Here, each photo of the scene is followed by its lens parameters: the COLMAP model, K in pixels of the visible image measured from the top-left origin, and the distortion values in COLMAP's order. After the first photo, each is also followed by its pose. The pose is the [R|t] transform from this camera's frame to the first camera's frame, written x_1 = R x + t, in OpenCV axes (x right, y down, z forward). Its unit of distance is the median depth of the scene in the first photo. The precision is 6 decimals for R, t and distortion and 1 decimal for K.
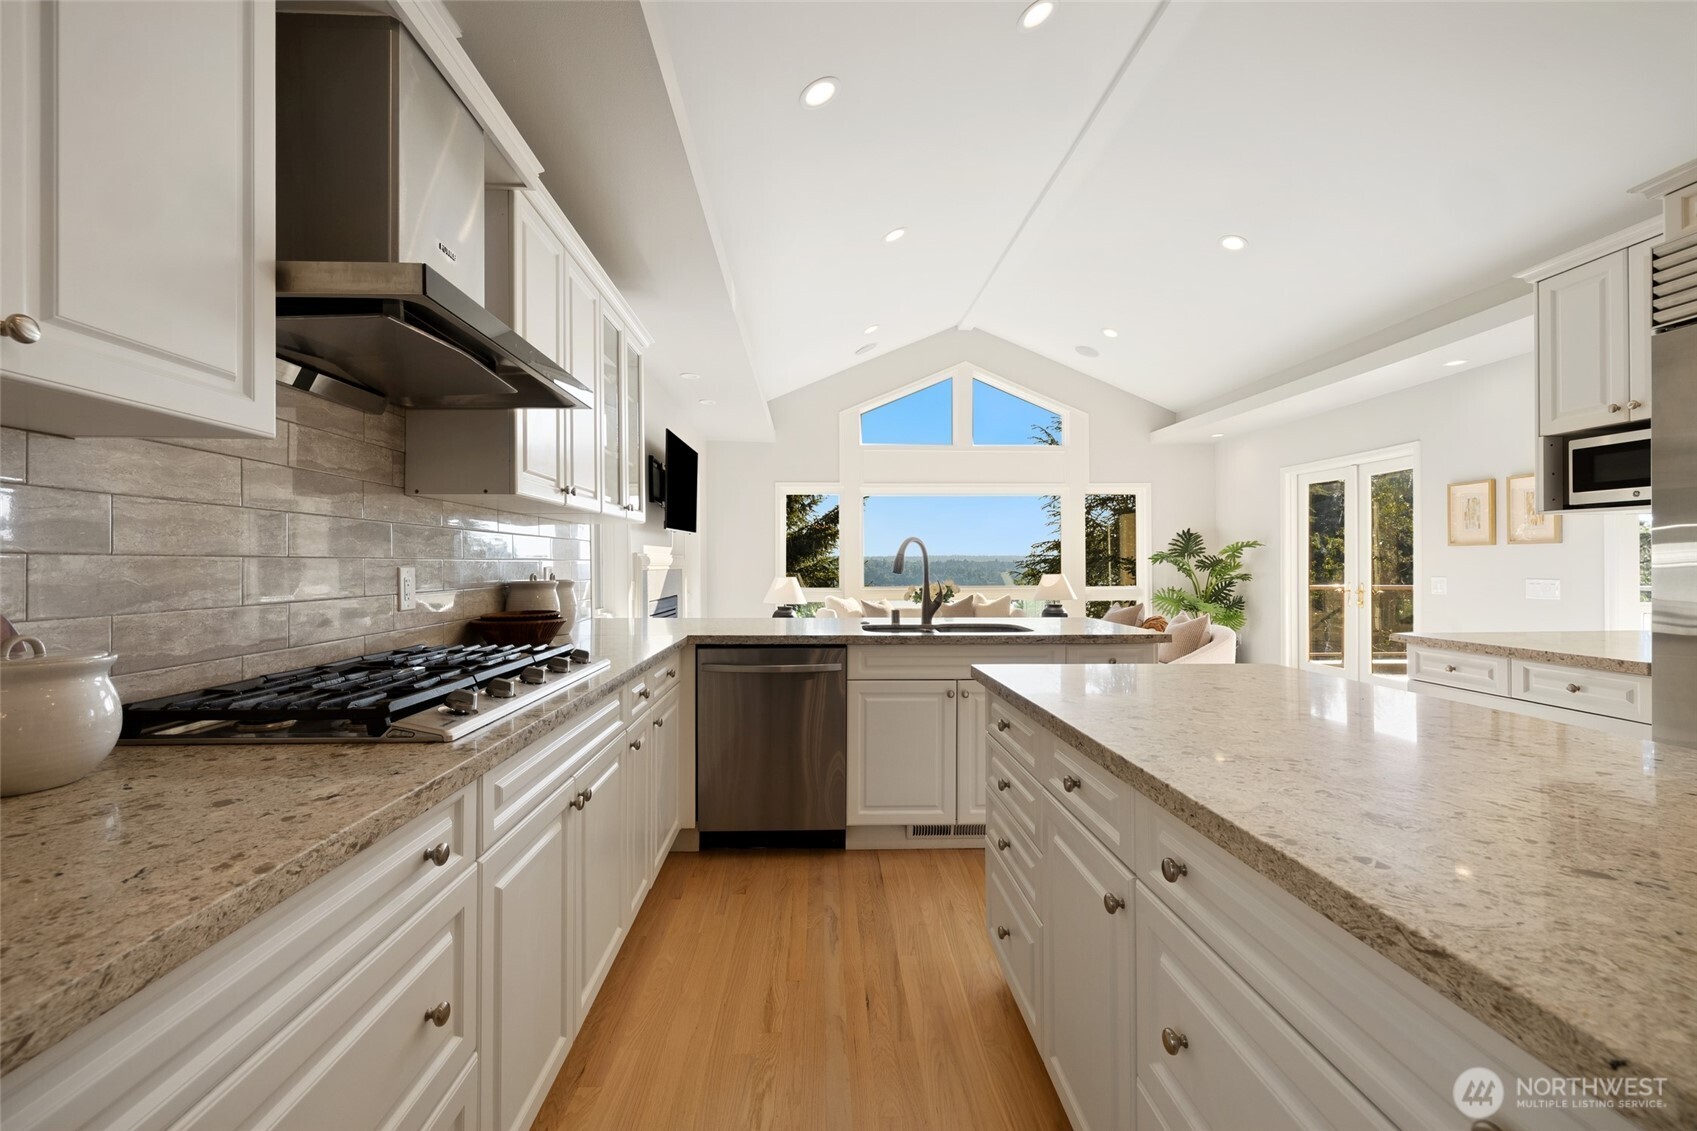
lens RADIAL K [[713.5, 0, 842.4], [0, 713.5, 564.3], [0, 0, 1]] dist [0.001724, -0.000239]
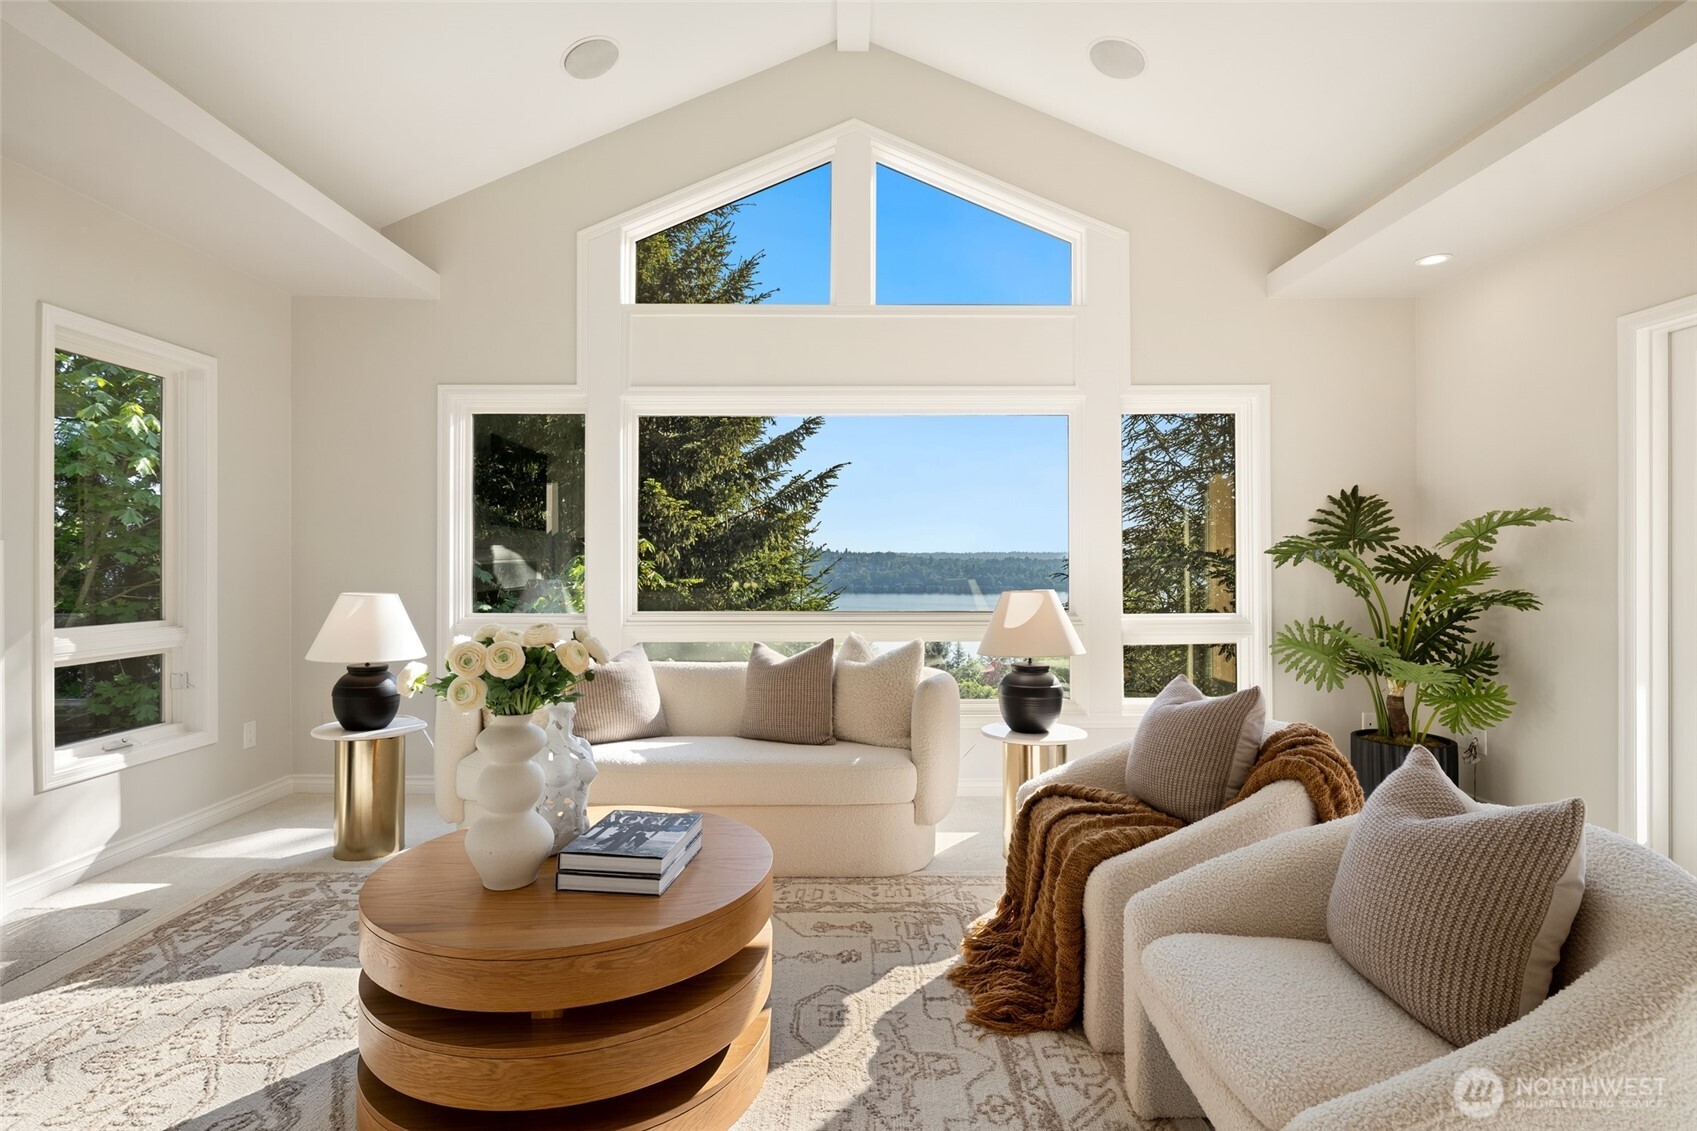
lens RADIAL K [[840.9, 0, 839.8], [0, 840.9, 559.6], [0, 0, 1]] dist [-0.003149, -0.000357]
pose [[0.998839, 0.002194, -0.048114, 0.237561], [-0.002369, 0.999991, -0.003590, -0.001735], [0.048106, 0.003699, 0.998835, 0.580772]]
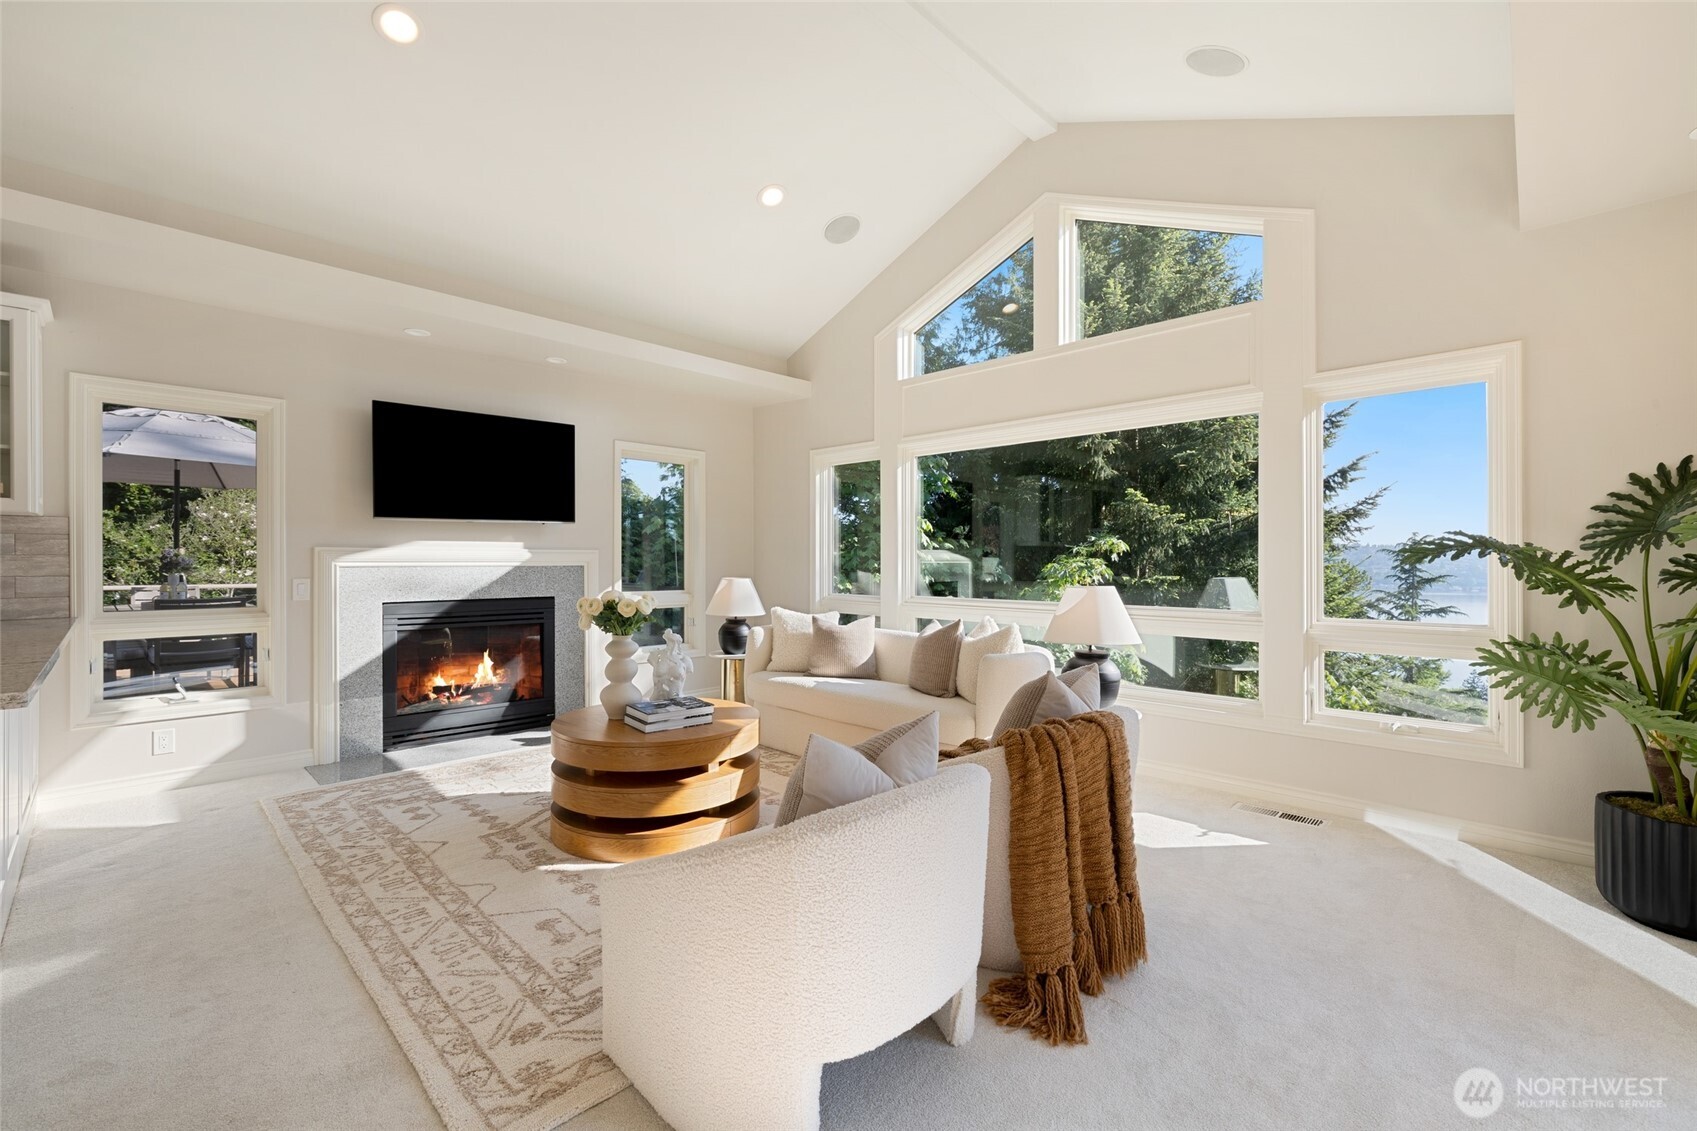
lens RADIAL K [[713.5, 0, 837.7], [0, 713.5, 560.8], [0, 0, 1]] dist [0.001724, -0.000239]
pose [[0.678469, 0.005595, -0.734608, 0.587687], [-0.003807, 0.999984, 0.004100, -0.004347], [0.734619, 0.000015, 0.678480, 0.636906]]
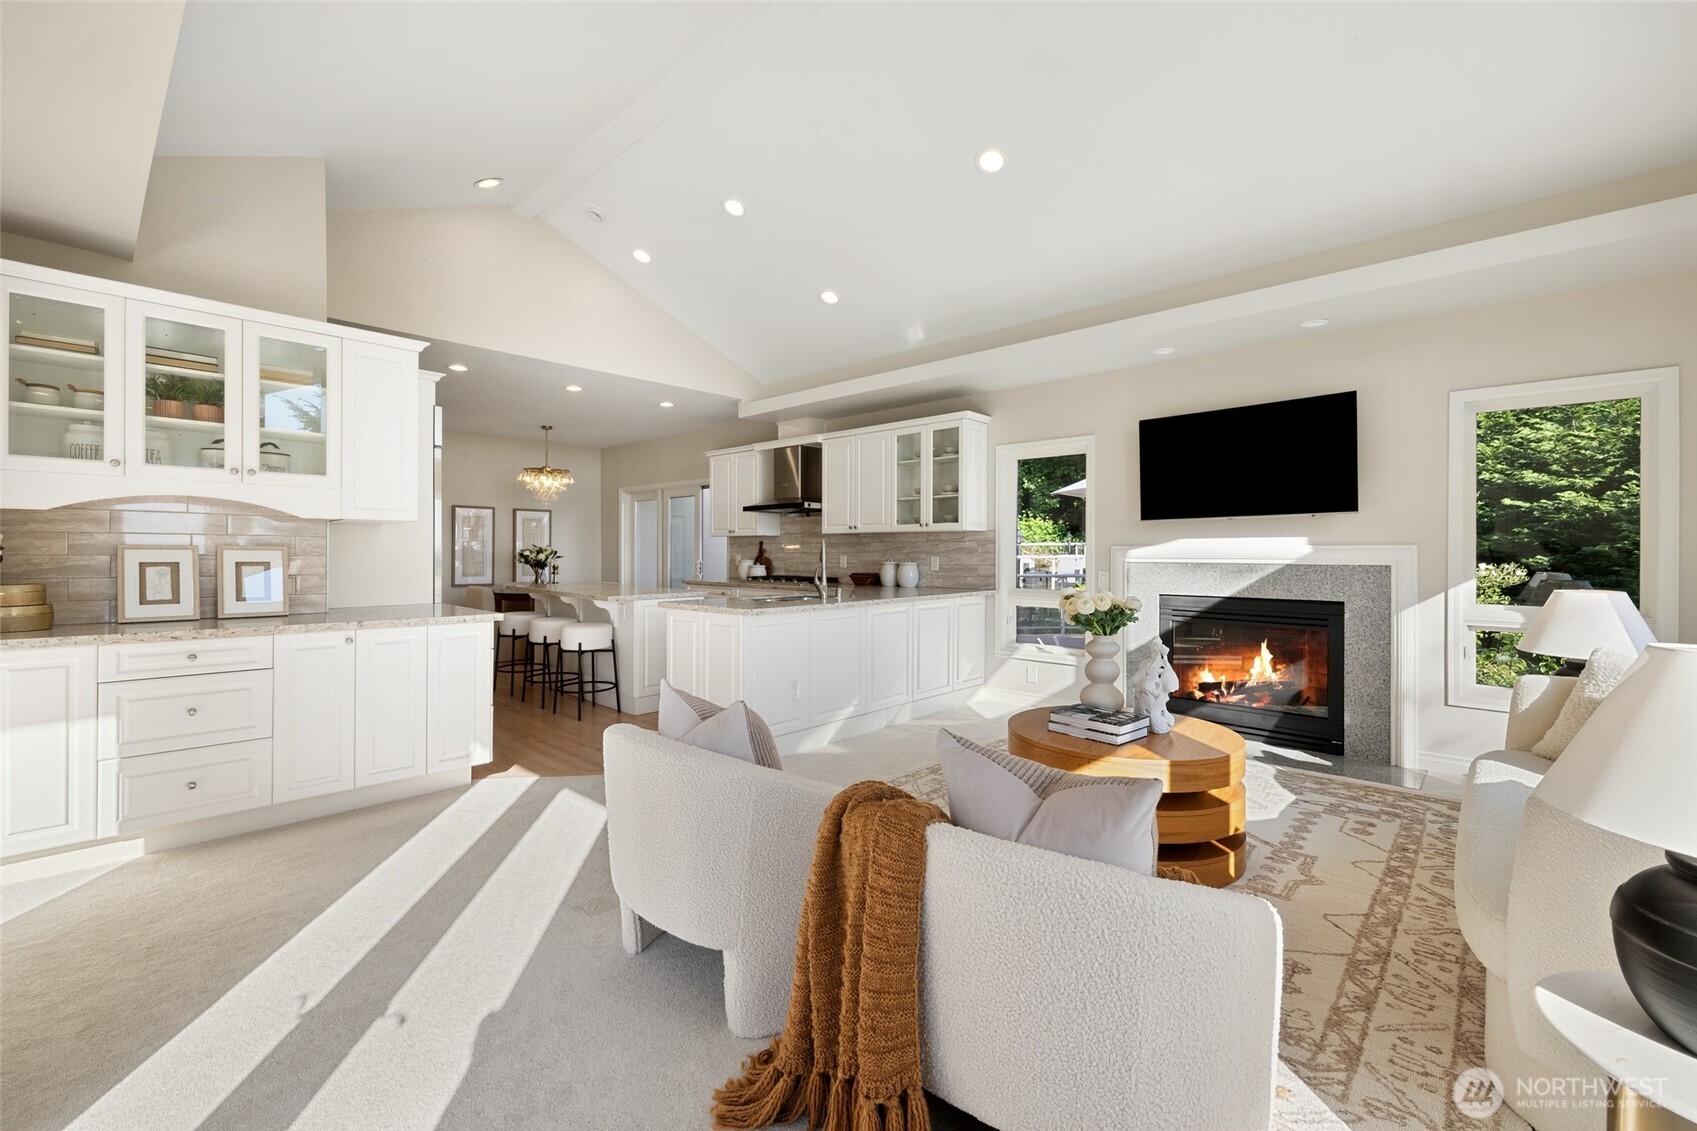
lens RADIAL K [[713.5, 0, 845.2], [0, 713.5, 555.4], [0, 0, 1]] dist [0.001724, -0.000239]
pose [[-0.706018, -0.000487, -0.708193, 0.583607], [-0.002745, 0.999994, 0.002049, -0.003243], [0.708188, 0.003391, -0.706016, 1.093790]]
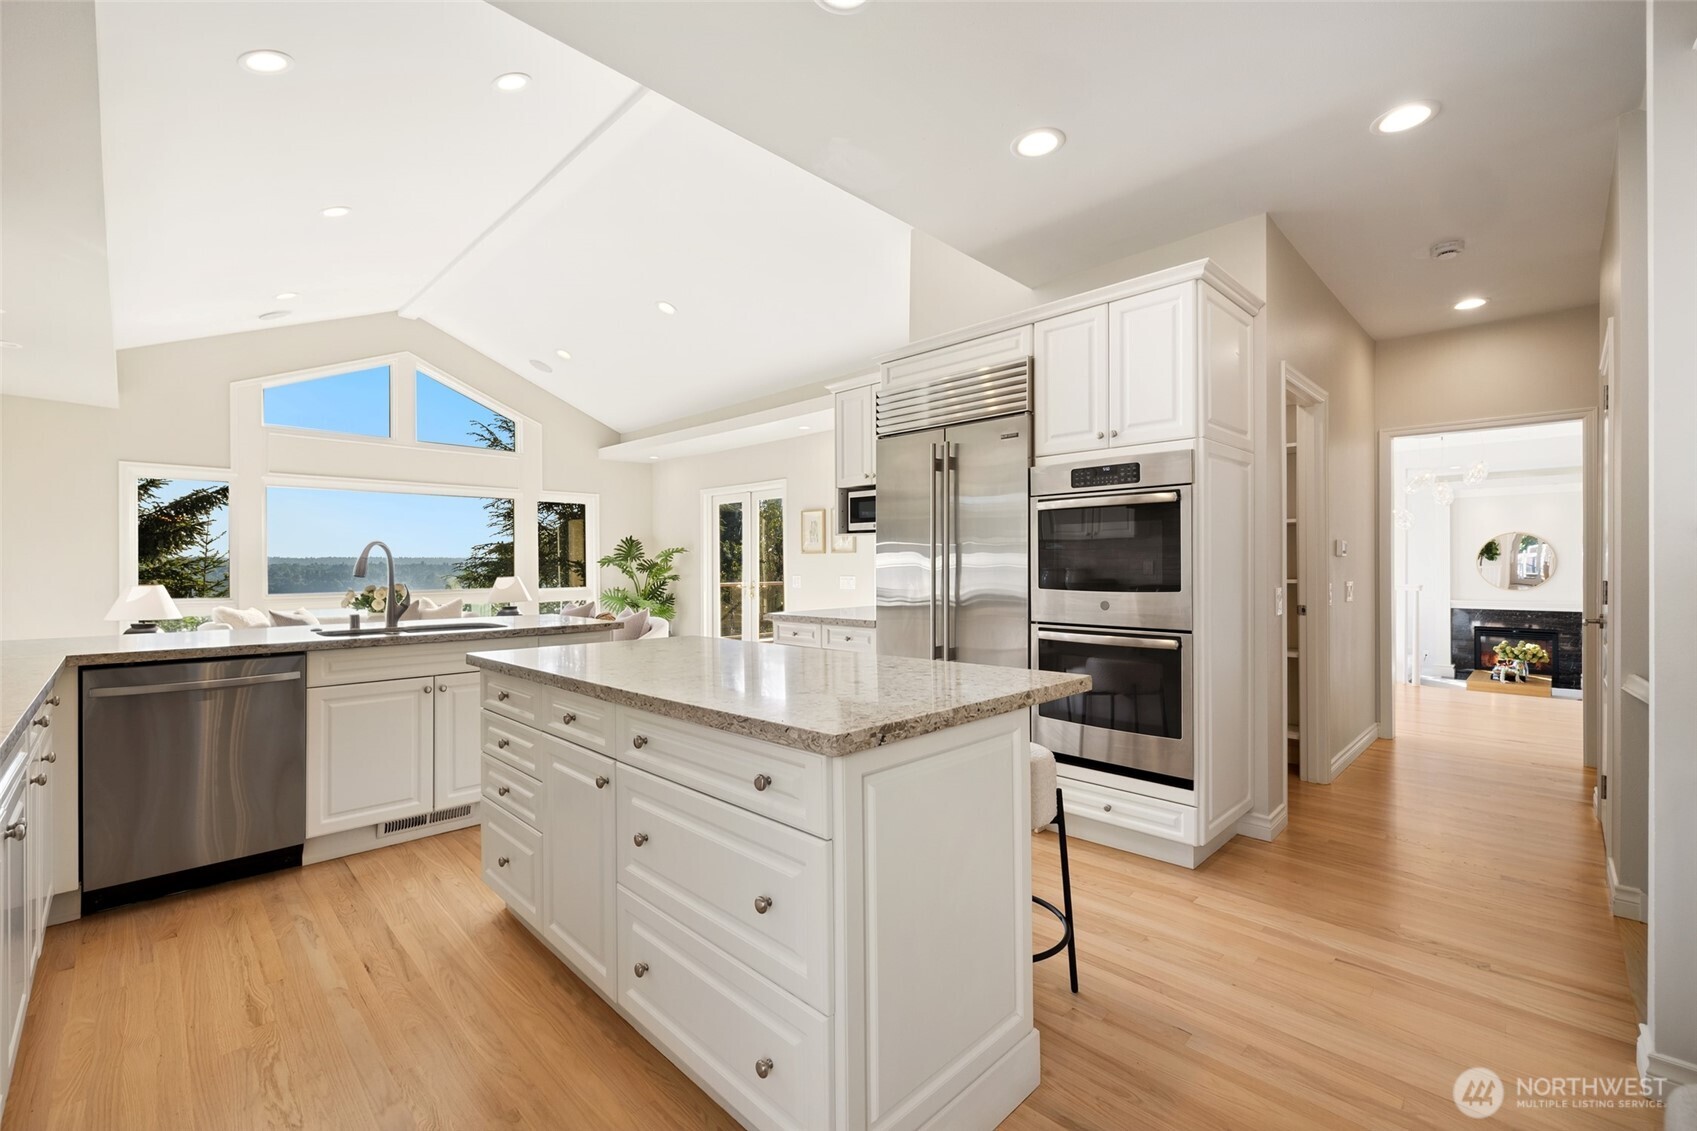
lens RADIAL K [[713.5, 0, 844.7], [0, 713.5, 561.4], [0, 0, 1]] dist [0.001724, -0.000239]
pose [[0.733162, 0.002412, 0.680050, -0.054912], [0.003339, 0.999969, -0.007147, 0.000347], [-0.680046, 0.007511, 0.733131, -0.095641]]
